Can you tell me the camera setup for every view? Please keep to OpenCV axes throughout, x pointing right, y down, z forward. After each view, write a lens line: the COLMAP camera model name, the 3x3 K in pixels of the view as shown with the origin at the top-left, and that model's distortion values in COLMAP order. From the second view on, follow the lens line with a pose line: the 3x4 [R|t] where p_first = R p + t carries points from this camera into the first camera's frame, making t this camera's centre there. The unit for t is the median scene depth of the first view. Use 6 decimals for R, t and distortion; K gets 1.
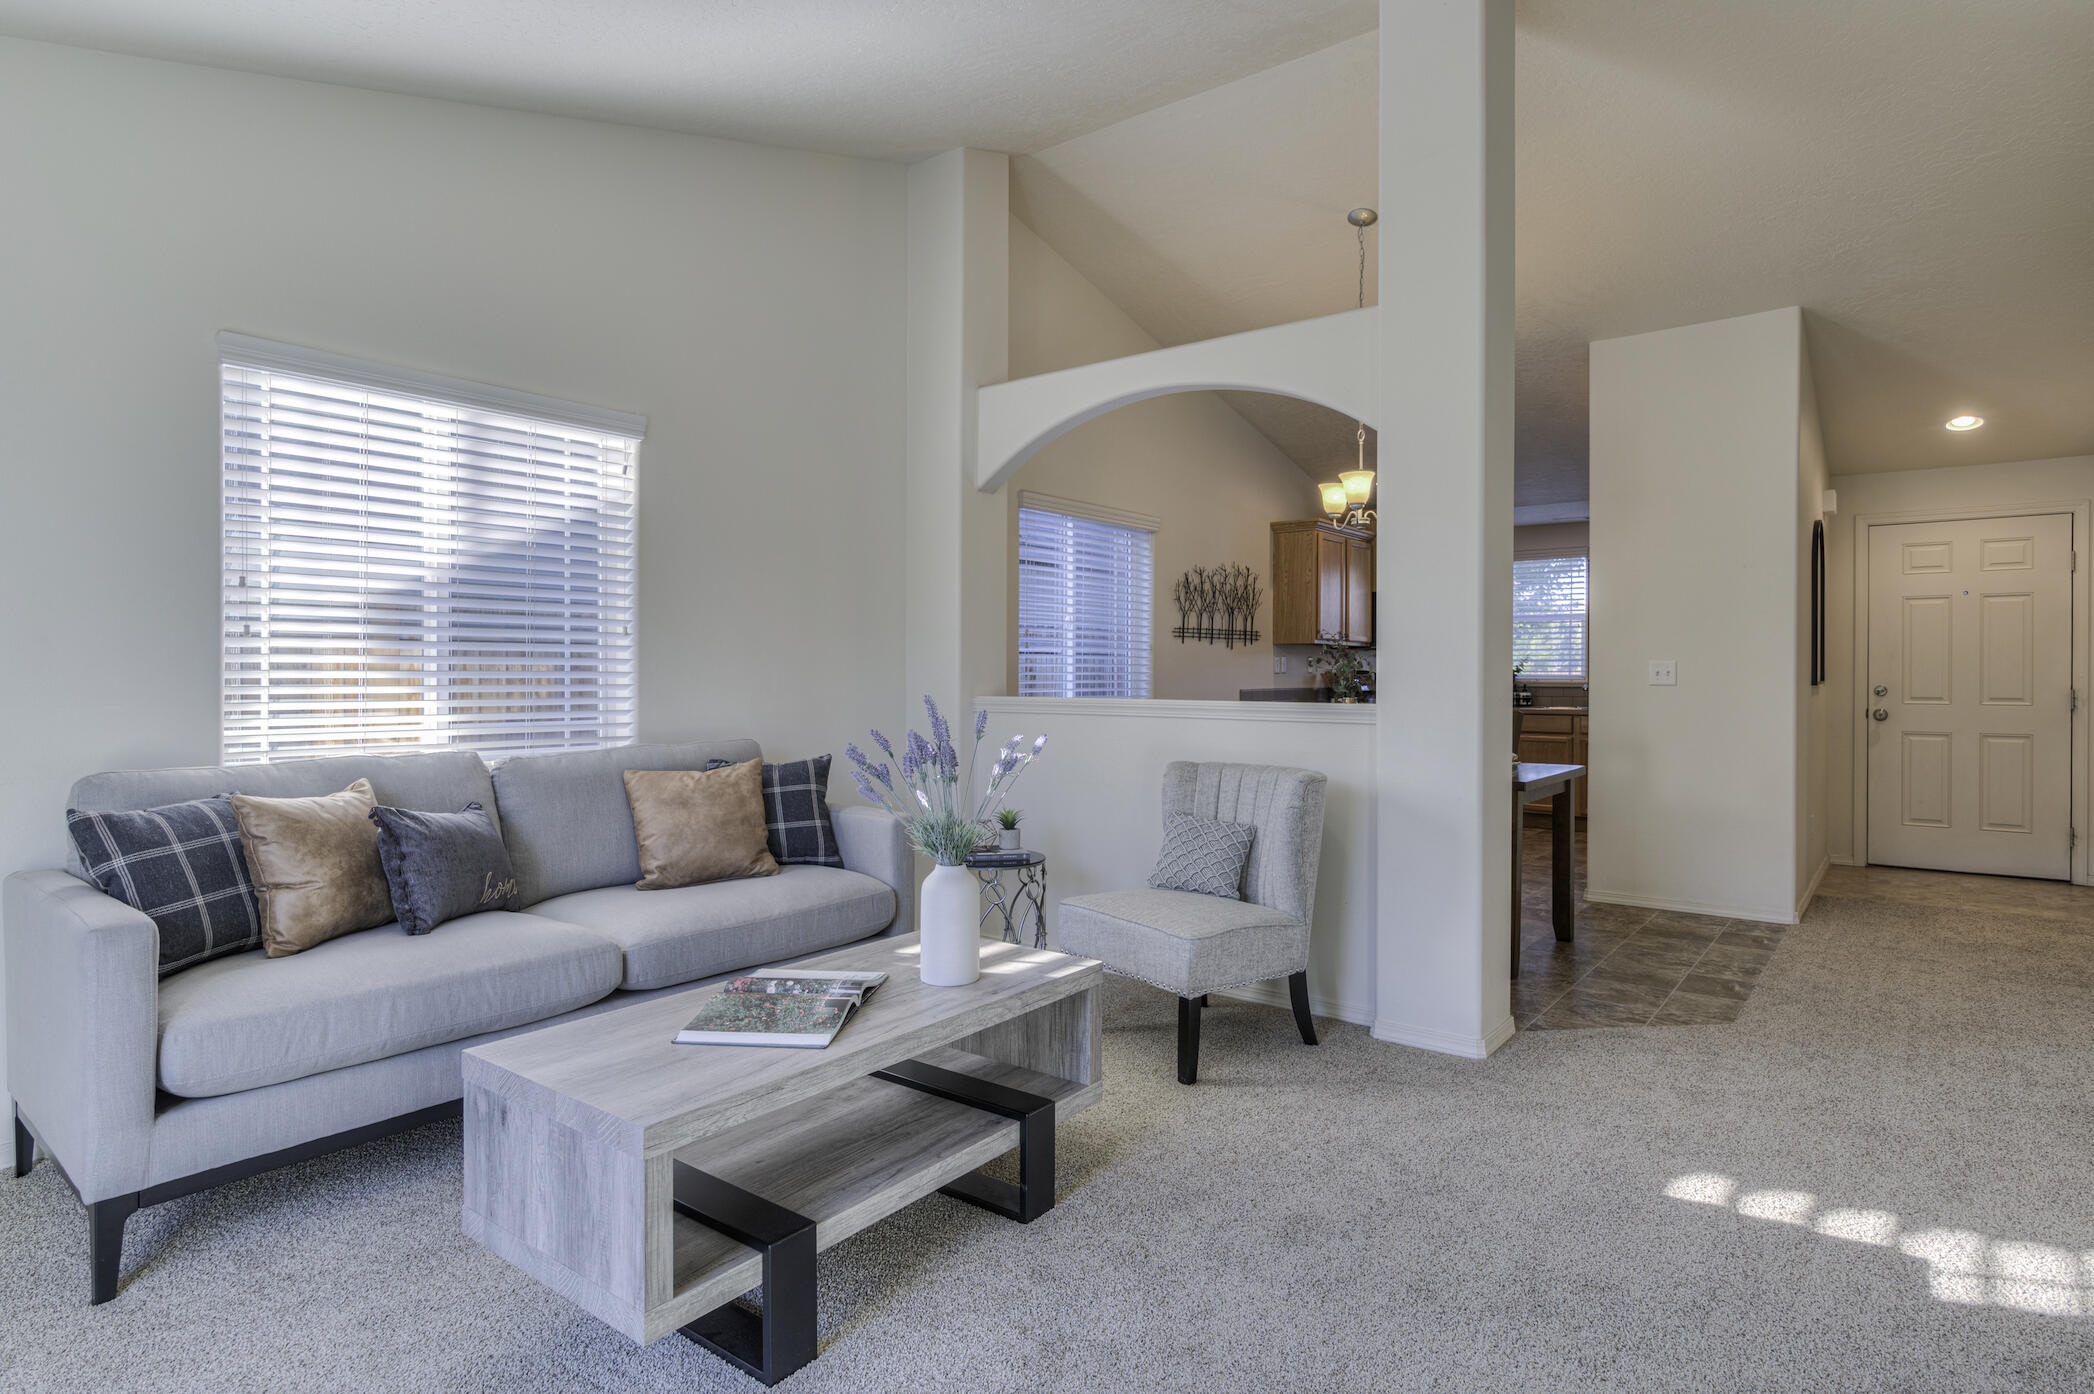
lens RADIAL K [[1135.9, 0, 1051.1], [0, 1135.9, 670.7], [0, 0, 1]] dist [0.000801, 0.002279]
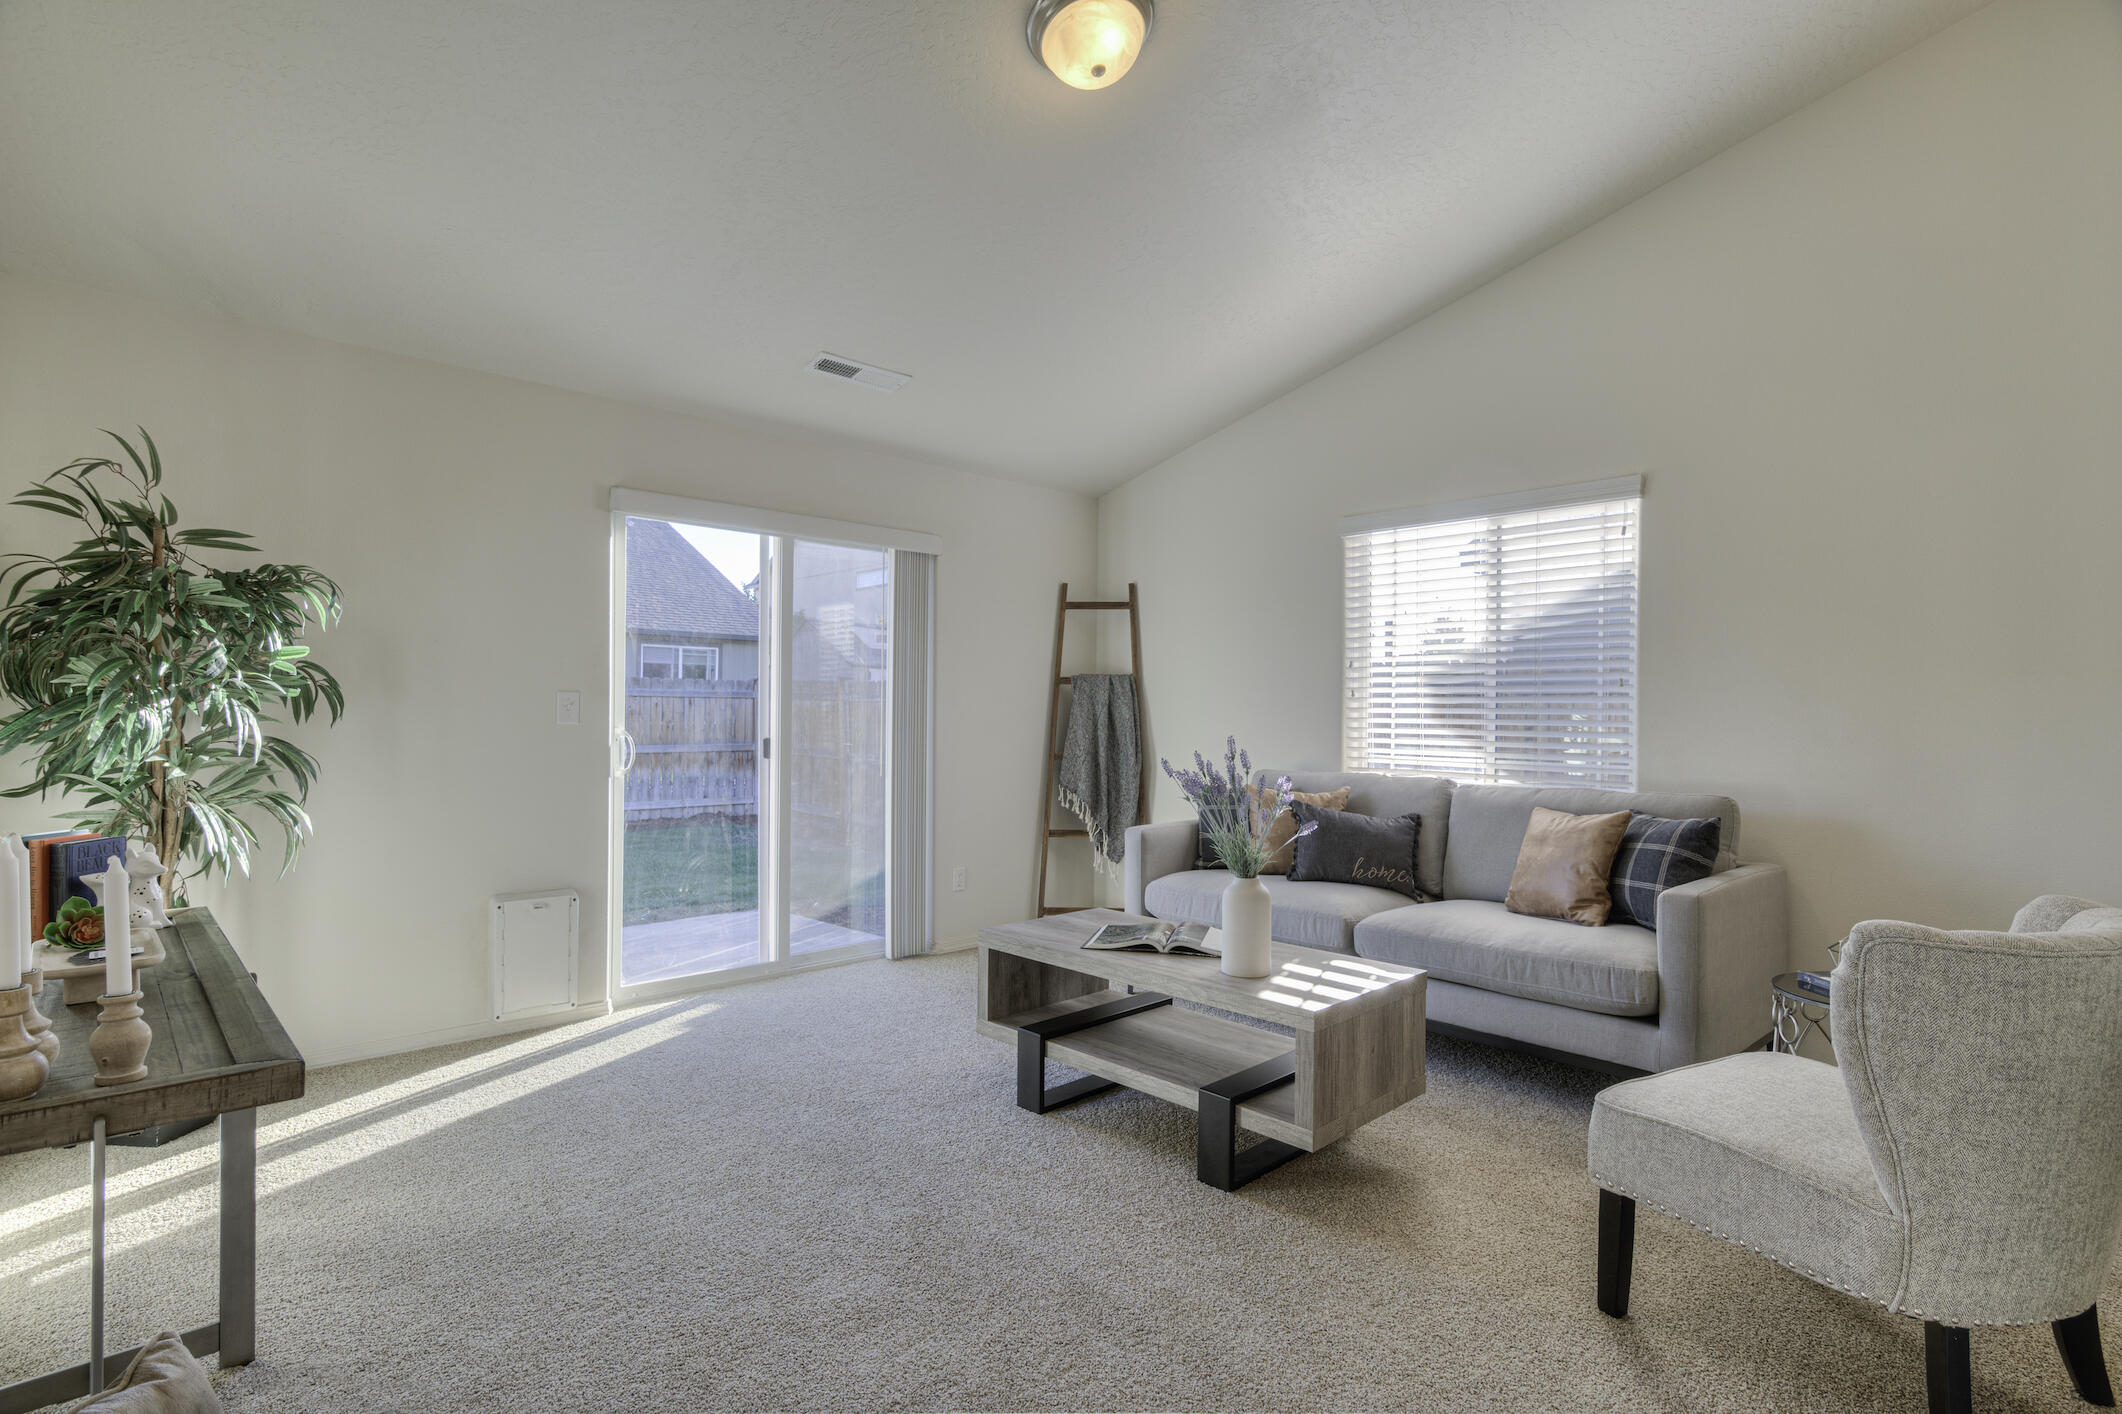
lens RADIAL K [[1037.5, 0, 1061.2], [0, 1037.5, 713.8], [0, 0, 1]] dist [-0.004789, -0.000233]
pose [[-0.162304, -0.004794, -0.986729, 0.404489], [-0.009227, 0.999952, -0.003340, 0.001089], [0.986698, 0.008563, -0.162340, 0.388005]]
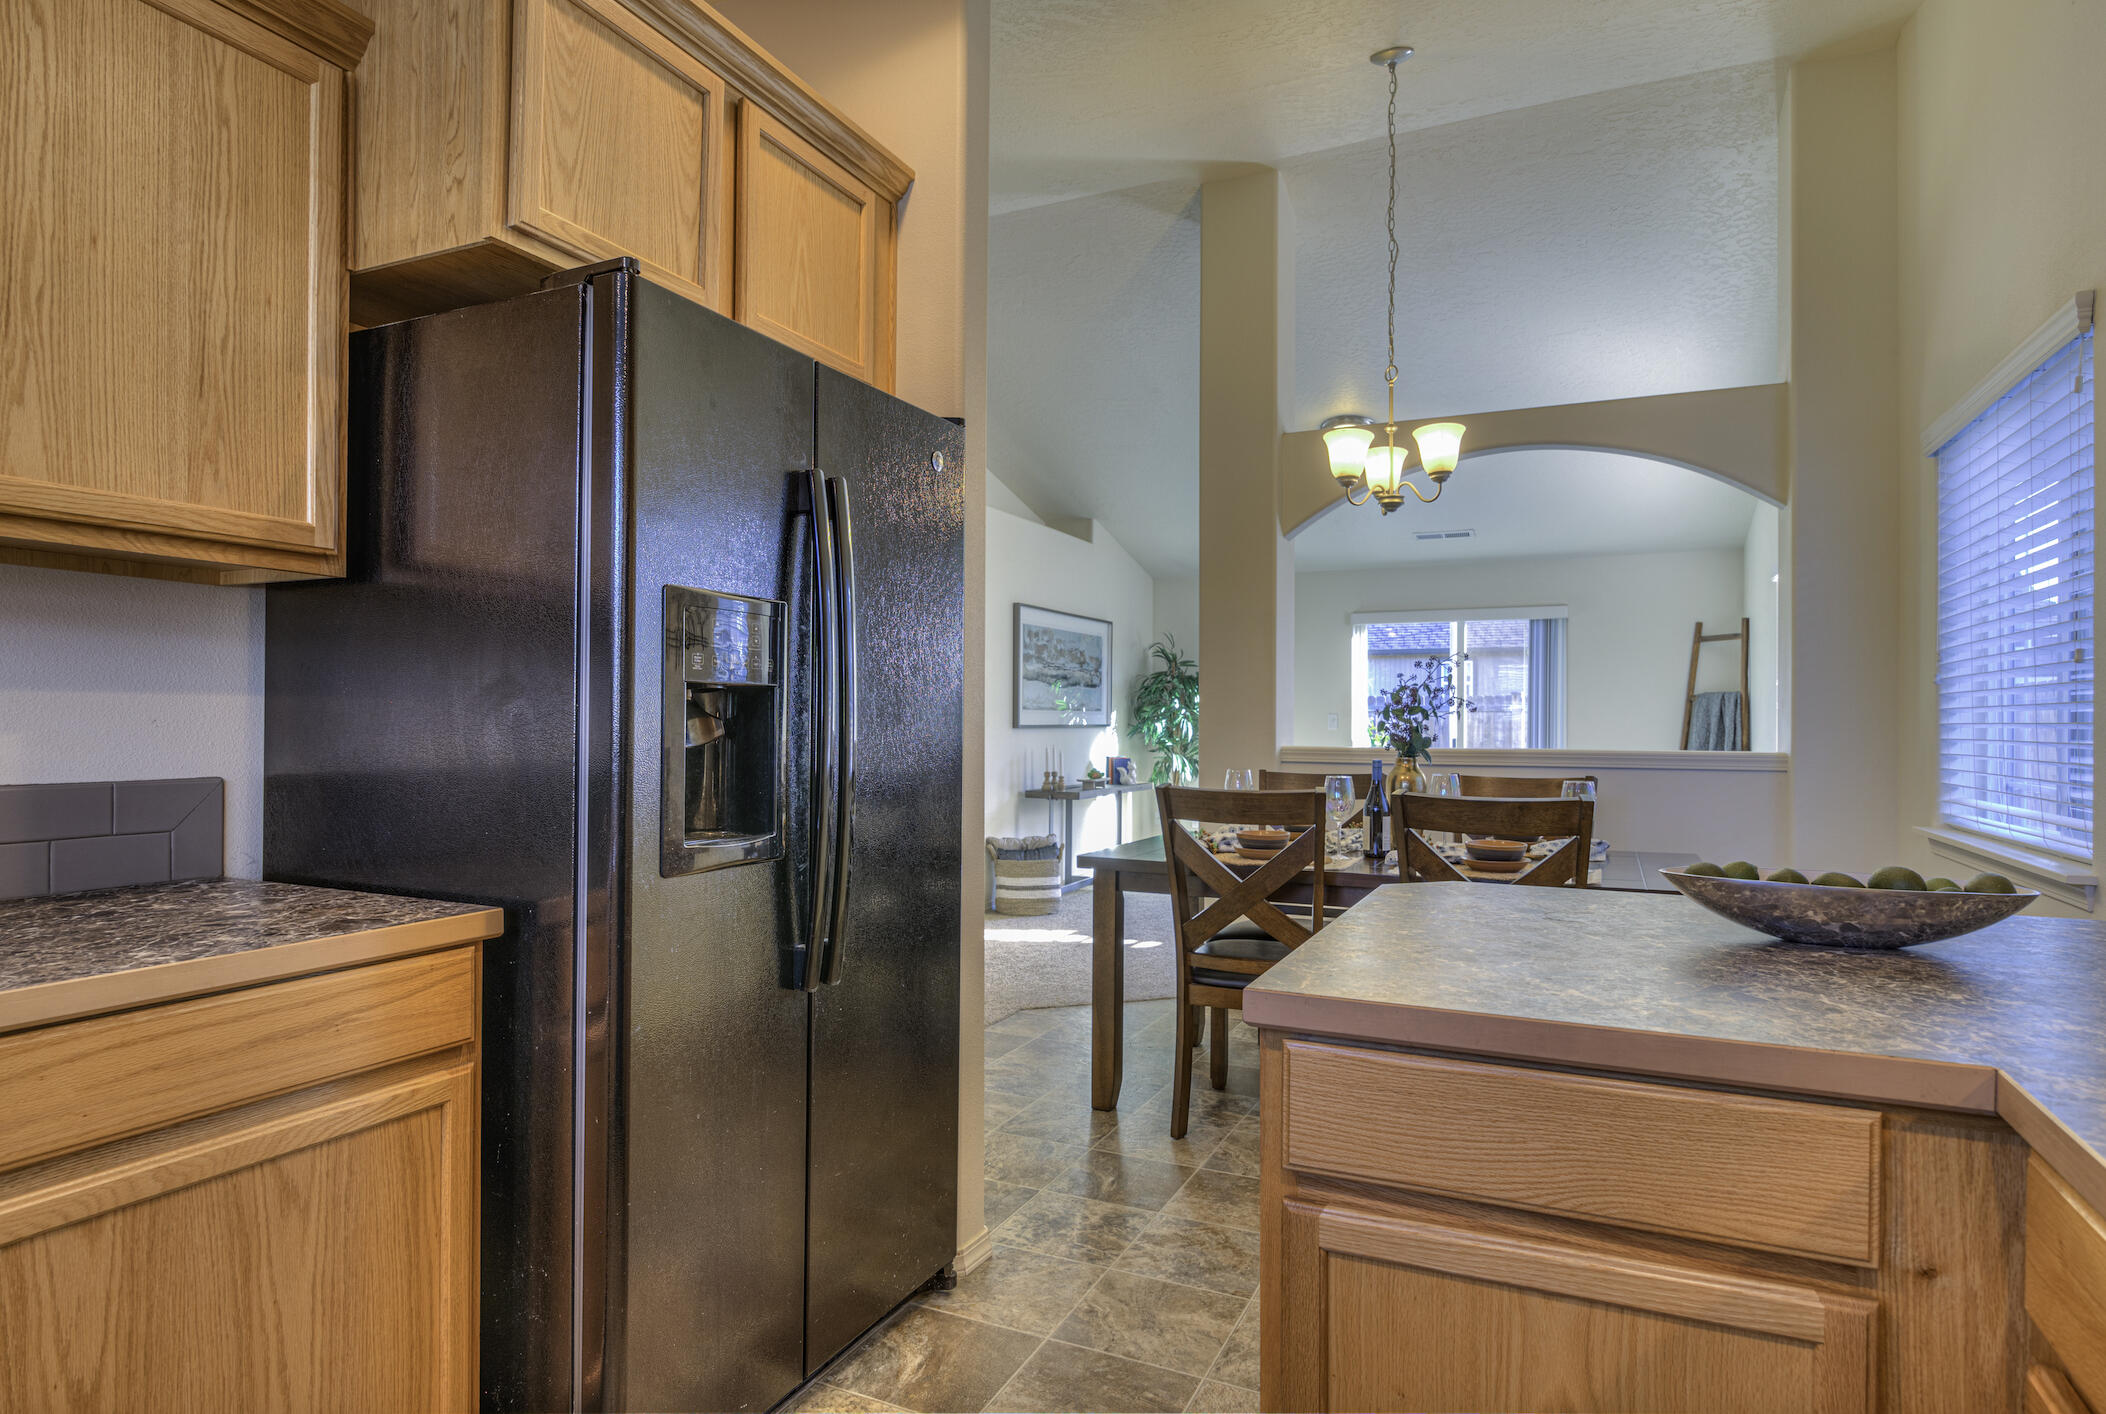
lens RADIAL K [[1159.3, 0, 1053.0], [0, 1159.3, 707.0], [0, 0, 1]] dist [-0.002929, -0.000310]
pose [[-0.977117, -0.010336, -0.212453, 0.490417], [-0.007475, 0.999870, -0.014268, 0.003503], [0.212573, -0.012353, -0.977067, 1.292764]]
